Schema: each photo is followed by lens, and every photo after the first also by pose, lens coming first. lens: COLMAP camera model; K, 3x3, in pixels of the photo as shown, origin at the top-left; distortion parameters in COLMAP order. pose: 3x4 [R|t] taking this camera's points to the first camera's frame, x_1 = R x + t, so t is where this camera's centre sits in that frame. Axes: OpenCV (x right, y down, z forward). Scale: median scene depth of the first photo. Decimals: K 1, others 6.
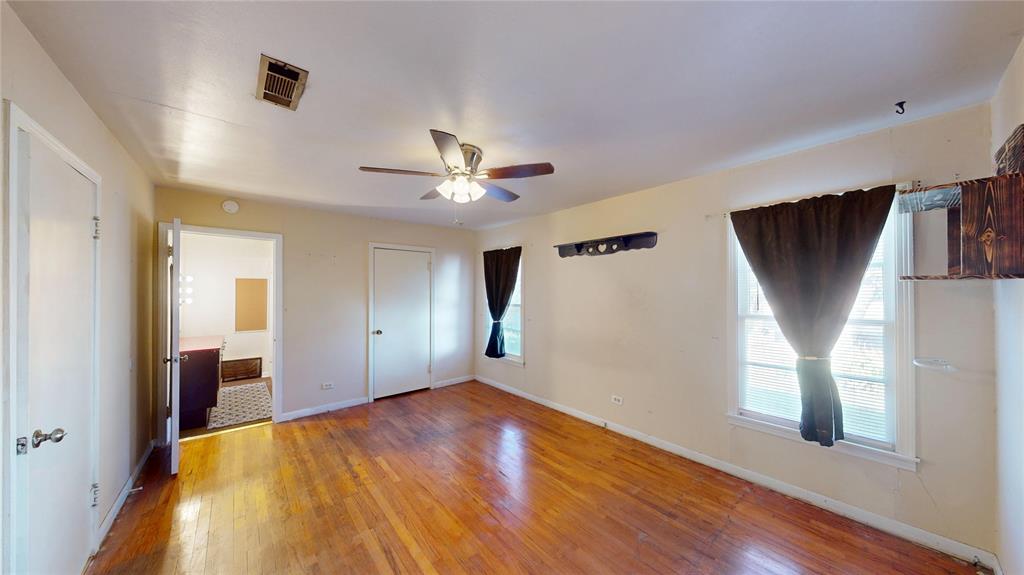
lens RADIAL K [[325.7, 0, 512.0], [0, 325.7, 287.5], [0, 0, 1]] dist [0.000223, 0.000030]
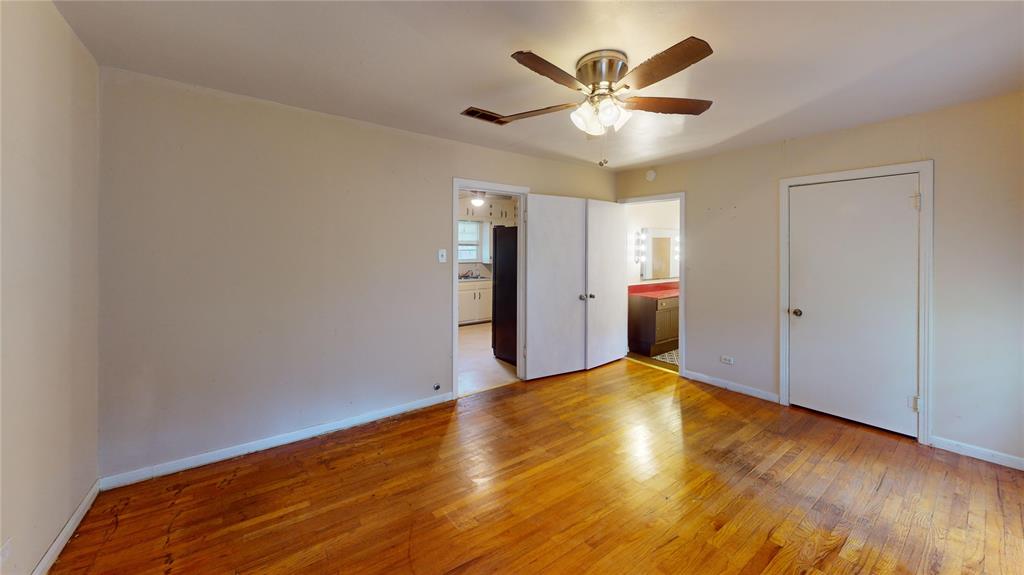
lens RADIAL K [[382.8, 0, 512.0], [0, 382.8, 287.5], [0, 0, 1]] dist [0.000632, 0.000165]
pose [[-0.009502, 0.120271, -0.992696, 0.493195], [-0.006836, 0.992709, 0.120338, -0.012429], [0.999931, 0.007929, -0.008611, 0.489491]]
